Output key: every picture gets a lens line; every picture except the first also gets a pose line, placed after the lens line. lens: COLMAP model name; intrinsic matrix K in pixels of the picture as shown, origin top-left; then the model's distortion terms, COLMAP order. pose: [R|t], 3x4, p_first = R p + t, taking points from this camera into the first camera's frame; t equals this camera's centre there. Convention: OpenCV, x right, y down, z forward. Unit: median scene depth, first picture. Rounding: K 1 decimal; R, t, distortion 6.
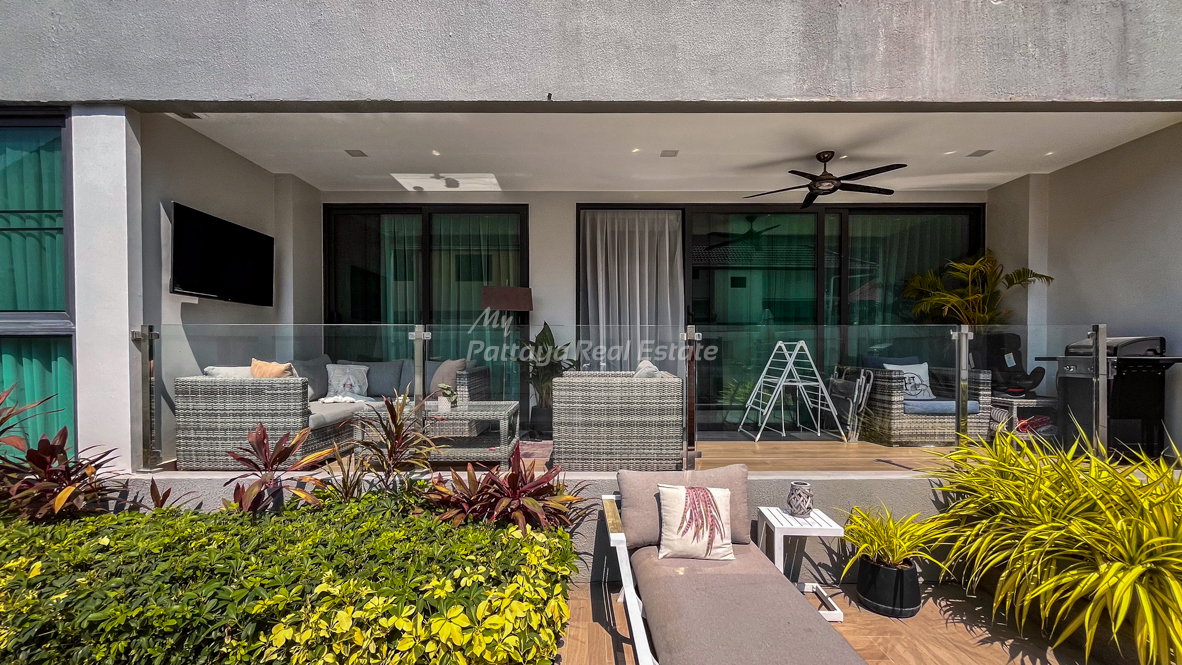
lens RADIAL K [[503.8, 0, 568.6], [0, 503.8, 358.4], [0, 0, 1]] dist [-0.000216, 0.000002]
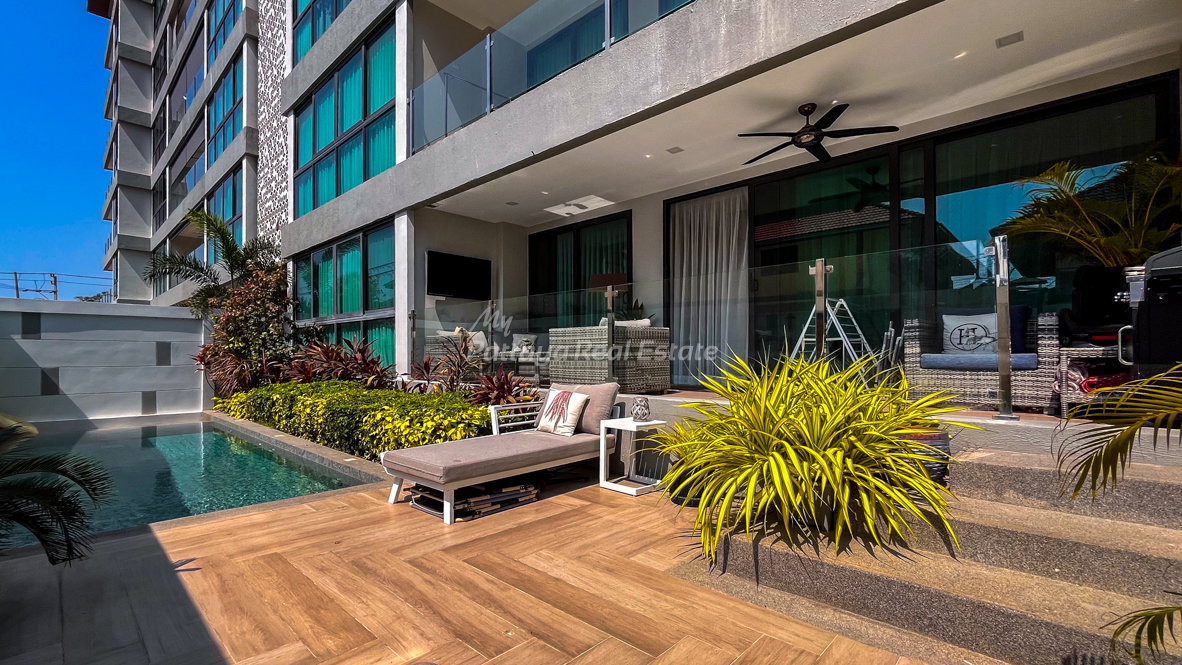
lens RADIAL K [[503.8, 0, 568.6], [0, 503.8, 358.4], [0, 0, 1]] dist [-0.000216, 0.000002]
pose [[0.718305, 0.004504, -0.695713, 0.795987], [-0.014522, 0.999858, -0.008520, 0.104118], [0.695577, 0.016222, 0.718269, -0.048241]]
